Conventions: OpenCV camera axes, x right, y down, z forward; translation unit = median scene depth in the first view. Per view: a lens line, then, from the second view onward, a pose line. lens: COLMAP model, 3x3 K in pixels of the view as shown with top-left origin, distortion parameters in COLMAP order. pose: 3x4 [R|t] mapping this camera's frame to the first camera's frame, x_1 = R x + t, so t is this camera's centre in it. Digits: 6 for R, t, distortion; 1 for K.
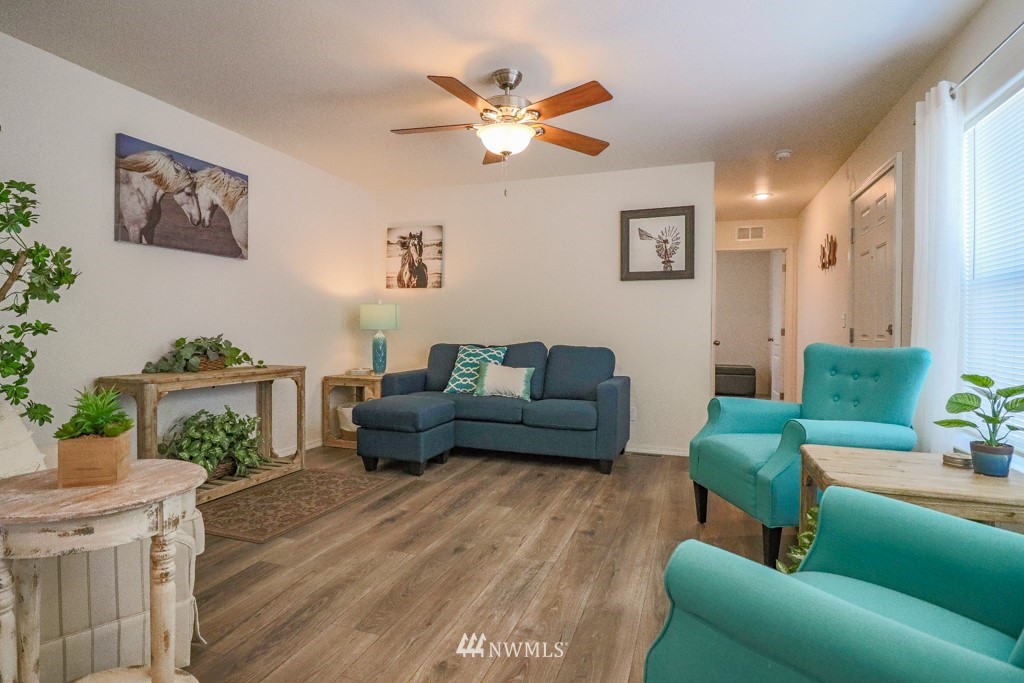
lens RADIAL K [[529.0, 0, 510.6], [0, 529.0, 331.3], [0, 0, 1]] dist [0.003702, -0.014739]
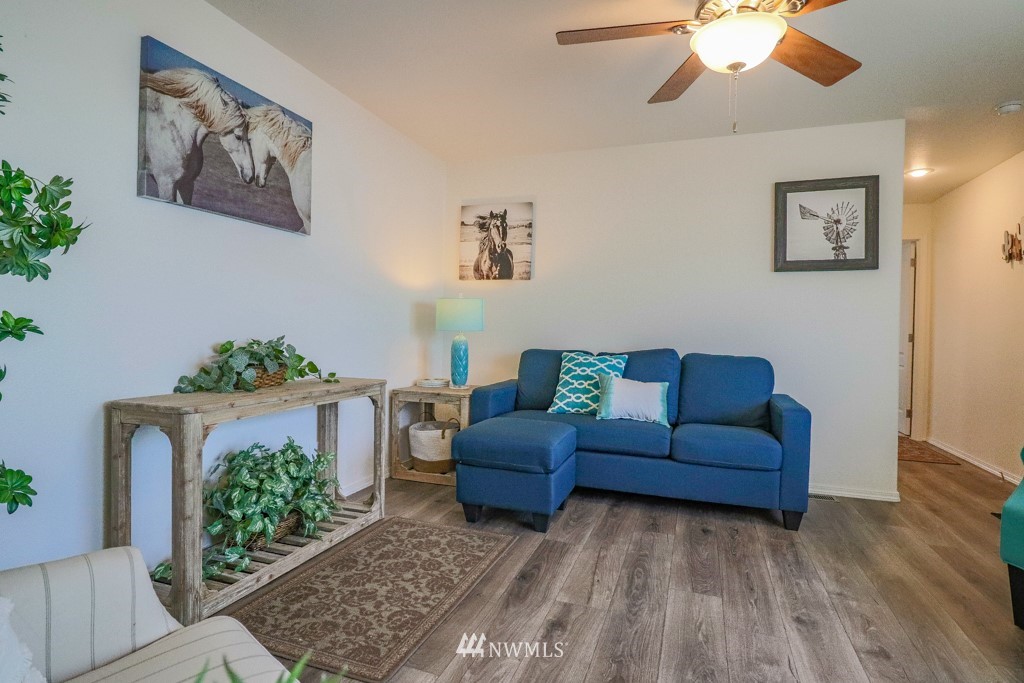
lens RADIAL K [[529.0, 0, 510.6], [0, 529.0, 331.3], [0, 0, 1]] dist [0.003702, -0.014739]
pose [[0.999942, 0.010778, -0.000903, -0.249048], [-0.010778, 0.999942, -0.000171, -0.004331], [0.000901, 0.000181, 1.000000, 0.300017]]
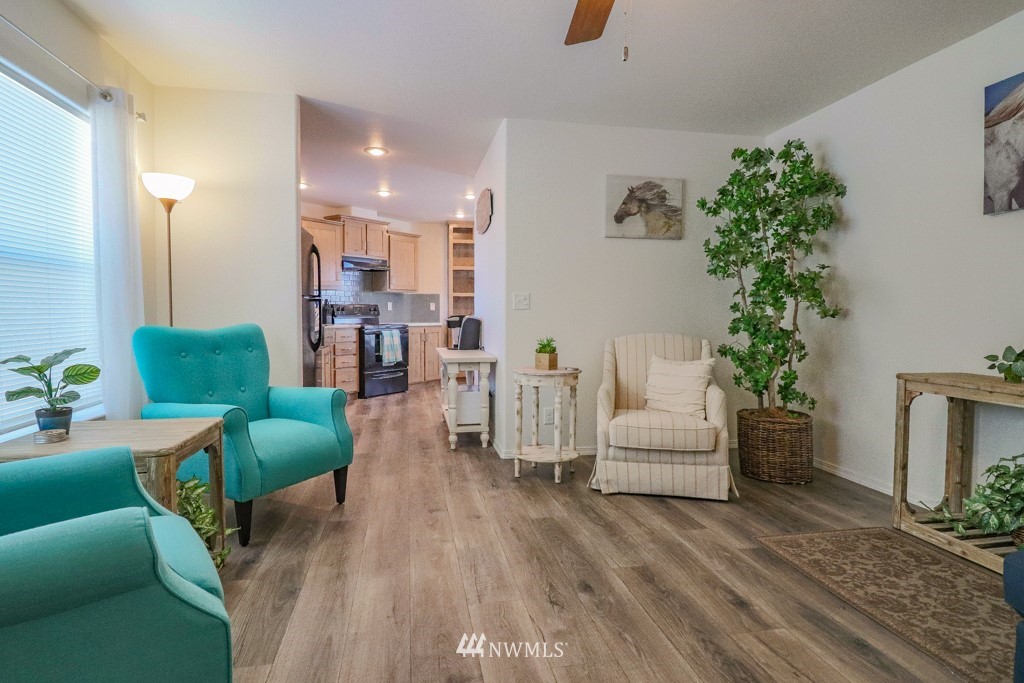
lens RADIAL K [[544.8, 0, 510.5], [0, 544.8, 332.3], [0, 0, 1]] dist [0.004211, -0.016991]
pose [[-0.864231, 0.005731, -0.503062, 0.316071], [-0.011111, 0.999474, 0.030475, -0.002289], [0.502972, 0.031927, -0.863713, 1.240084]]
